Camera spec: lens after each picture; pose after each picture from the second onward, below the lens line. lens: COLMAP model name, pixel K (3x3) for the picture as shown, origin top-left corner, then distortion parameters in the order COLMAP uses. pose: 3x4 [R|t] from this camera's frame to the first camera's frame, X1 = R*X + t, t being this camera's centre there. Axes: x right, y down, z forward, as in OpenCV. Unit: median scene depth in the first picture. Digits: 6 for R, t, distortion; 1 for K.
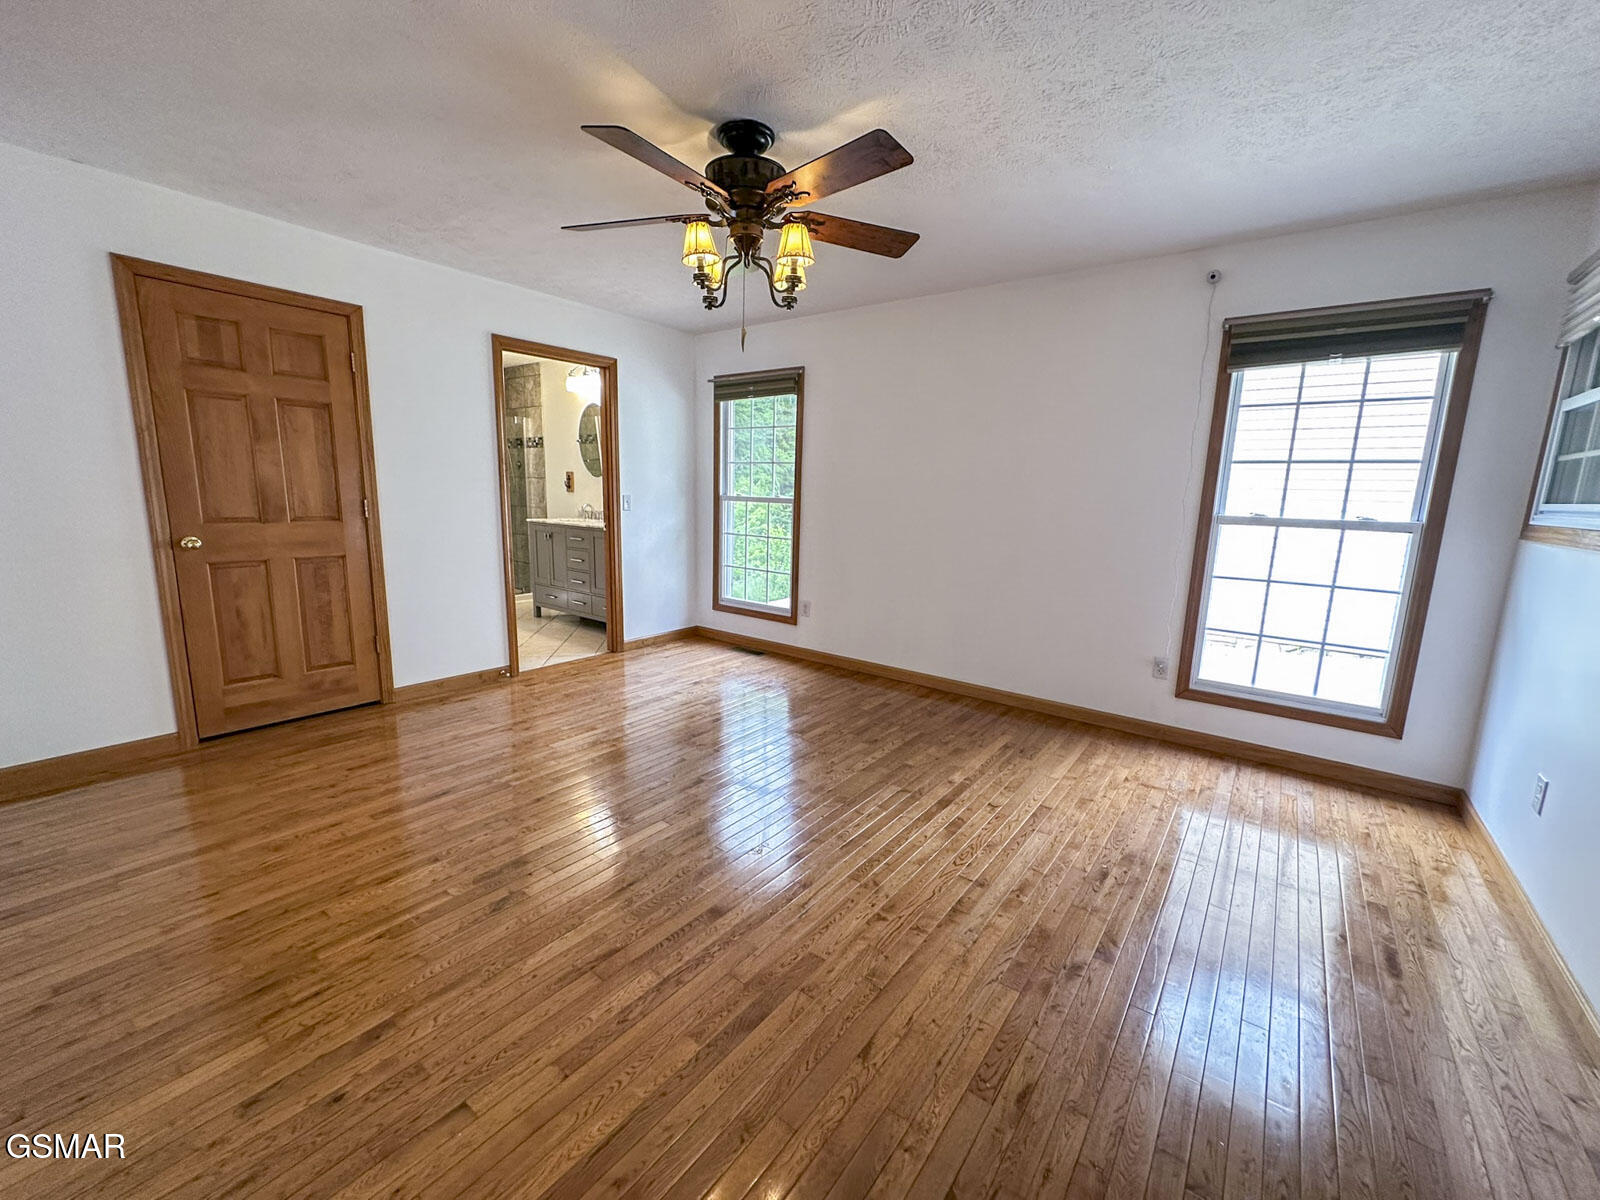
lens RADIAL K [[641.3, 0, 800.0], [0, 641.3, 600.0], [0, 0, 1]] dist [-0.002266, 0.000686]
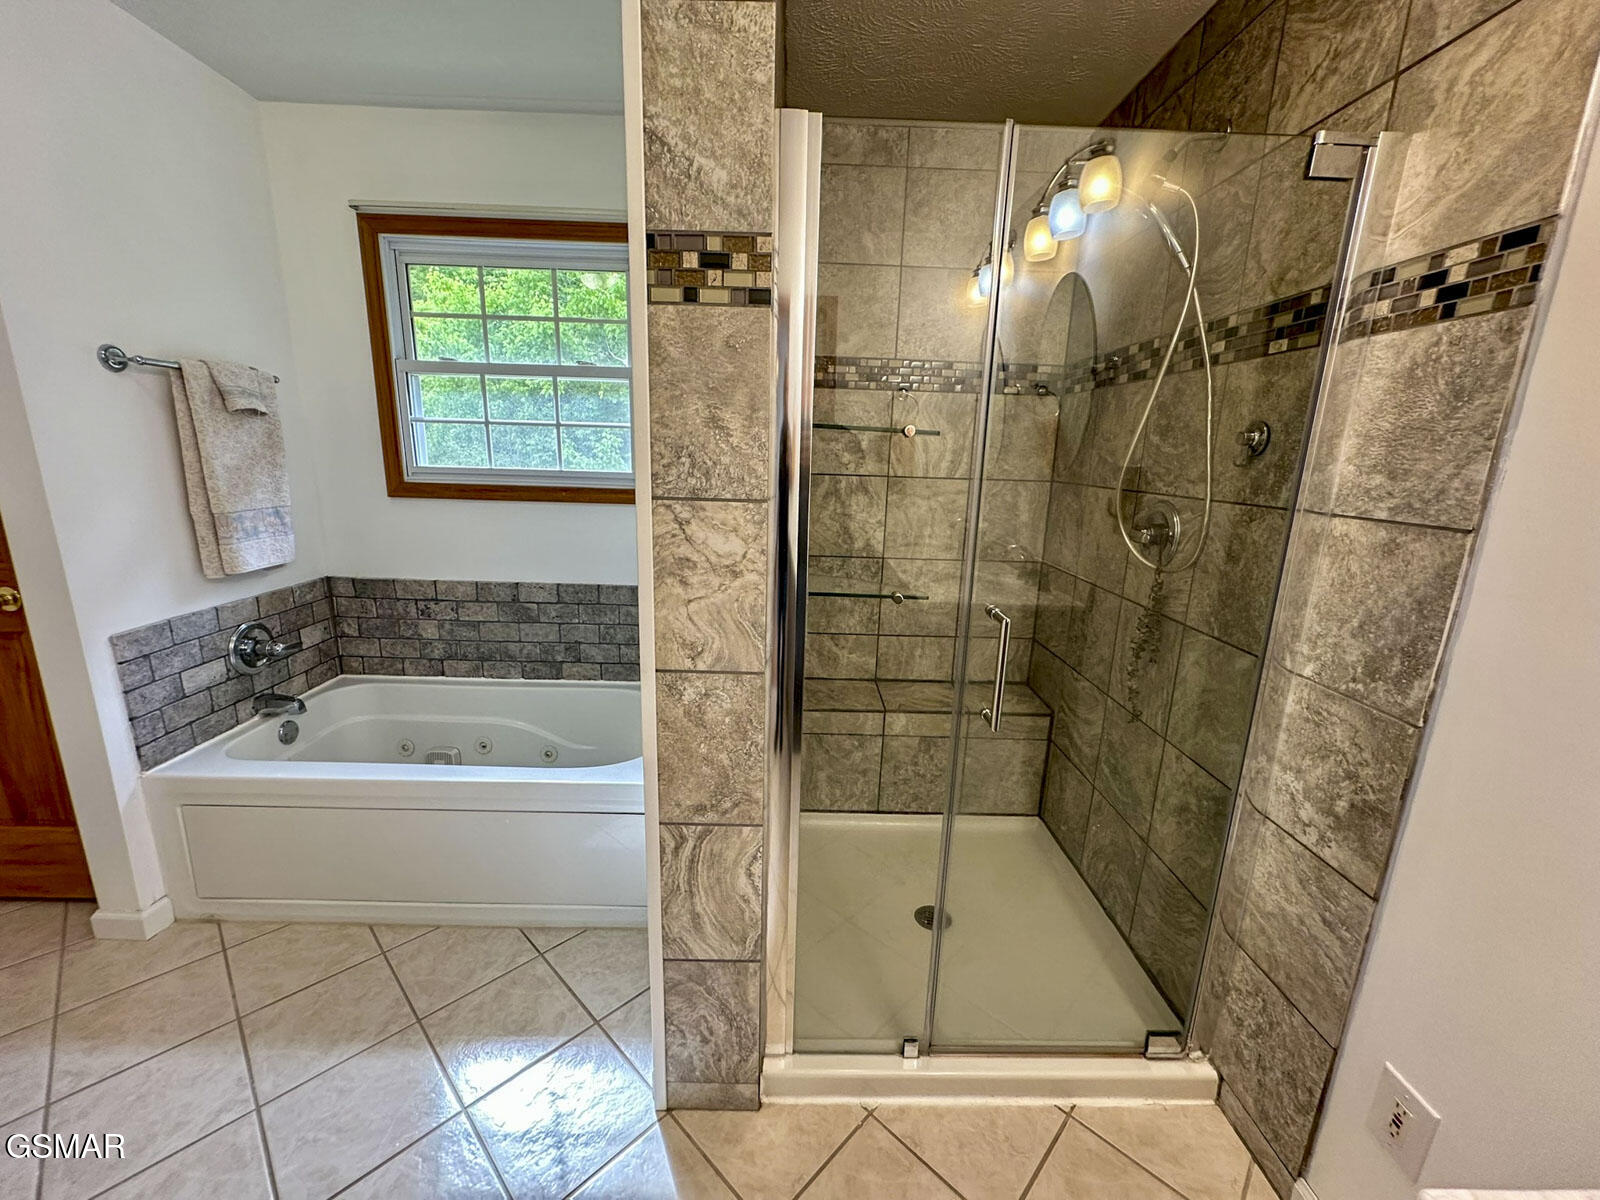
lens RADIAL K [[641.3, 0, 800.0], [0, 641.3, 600.0], [0, 0, 1]] dist [-0.002266, 0.000686]
pose [[0.617448, 0.168287, -0.768400, -0.375815], [-0.144593, 0.984484, 0.099423, -0.165594], [0.773208, 0.049717, 0.632200, 0.787950]]
